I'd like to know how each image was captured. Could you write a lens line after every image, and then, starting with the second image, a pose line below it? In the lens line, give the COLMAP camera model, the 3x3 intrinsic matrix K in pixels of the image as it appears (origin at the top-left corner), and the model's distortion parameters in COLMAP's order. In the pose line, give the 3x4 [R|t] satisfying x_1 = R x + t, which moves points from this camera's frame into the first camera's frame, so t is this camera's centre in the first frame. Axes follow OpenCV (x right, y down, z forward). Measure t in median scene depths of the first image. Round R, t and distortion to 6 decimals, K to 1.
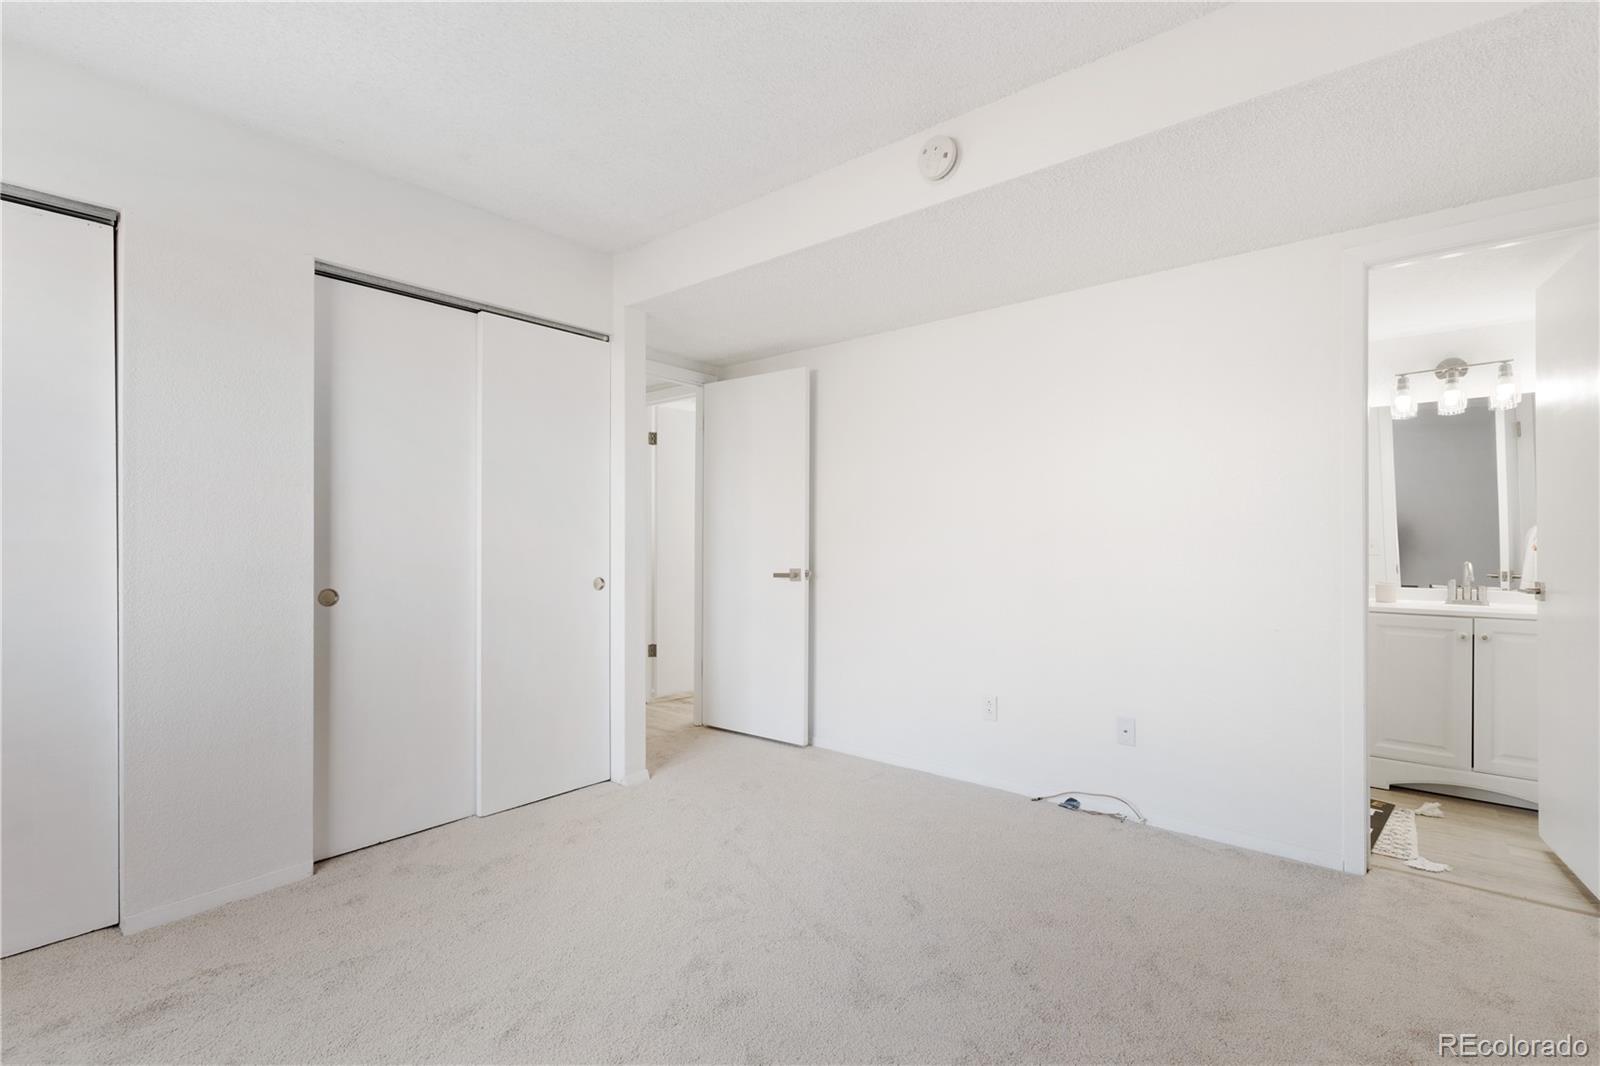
lens RADIAL K [[730.9, 0, 801.0], [0, 730.9, 540.9], [0, 0, 1]] dist [0.001641, -0.000804]
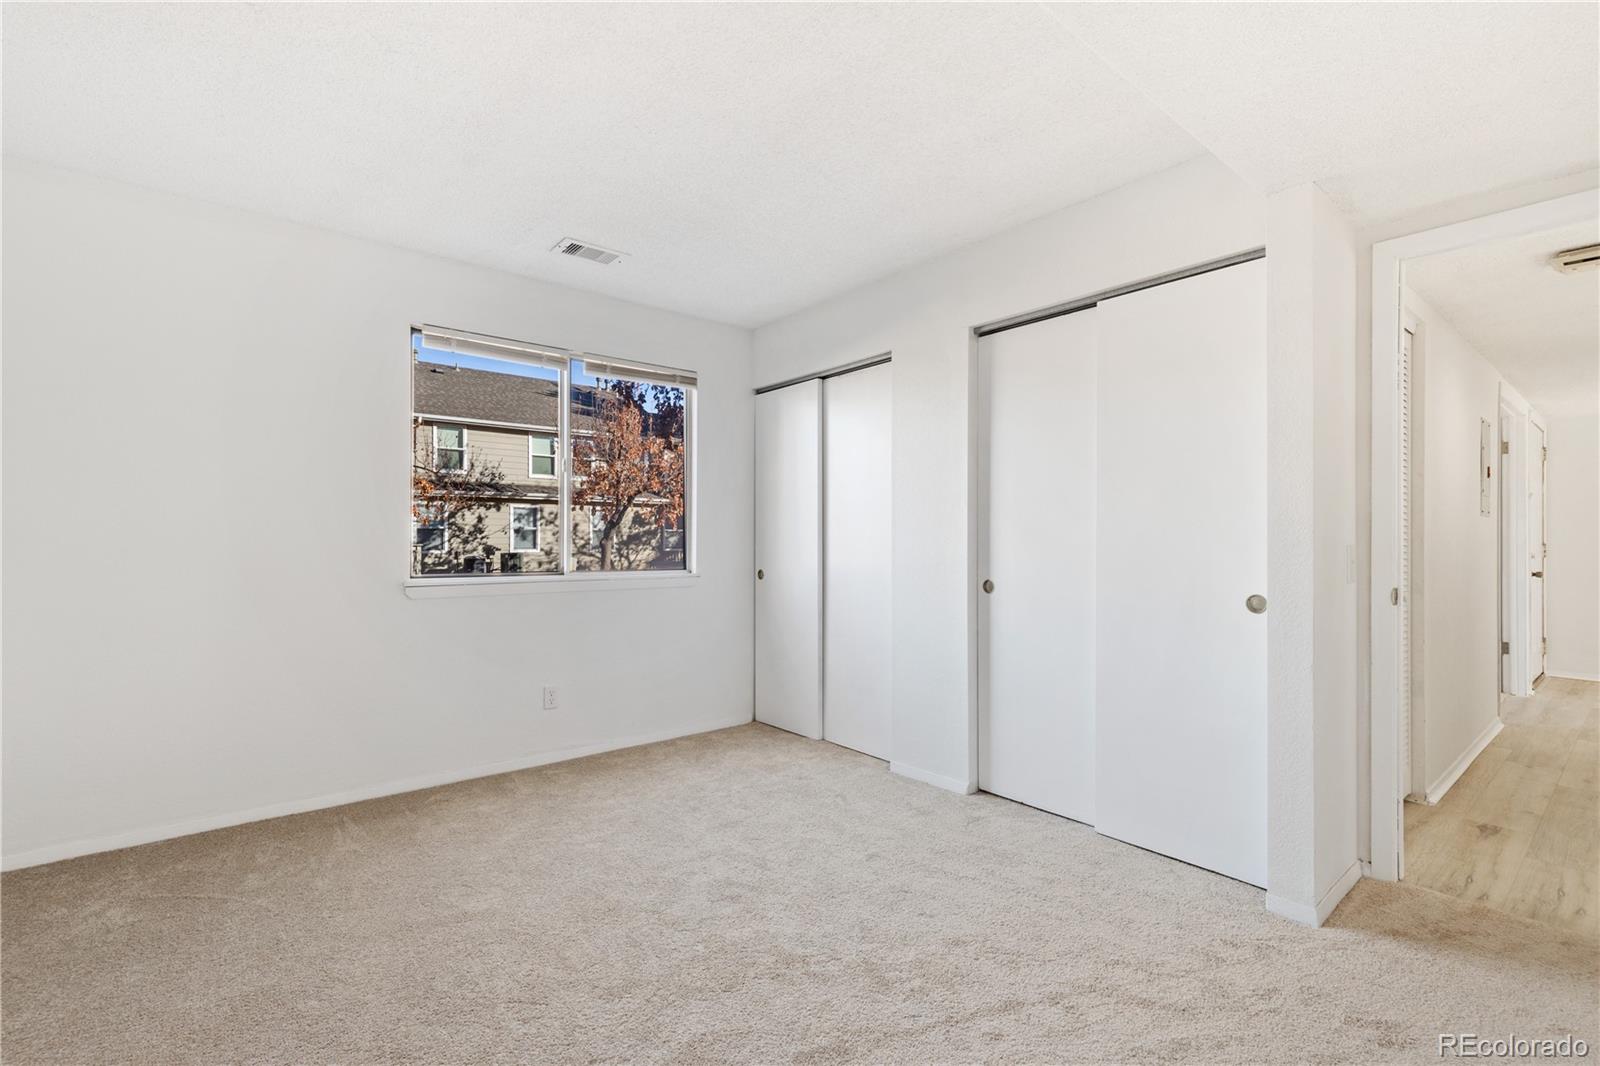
lens RADIAL K [[723.2, 0, 811.2], [0, 723.2, 540.2], [0, 0, 1]] dist [0.005508, -0.000253]
pose [[-0.178659, 0.000661, -0.983911, 0.607996], [-0.002333, 0.999997, 0.001095, -0.003827], [0.983908, 0.002491, -0.178656, 0.869737]]
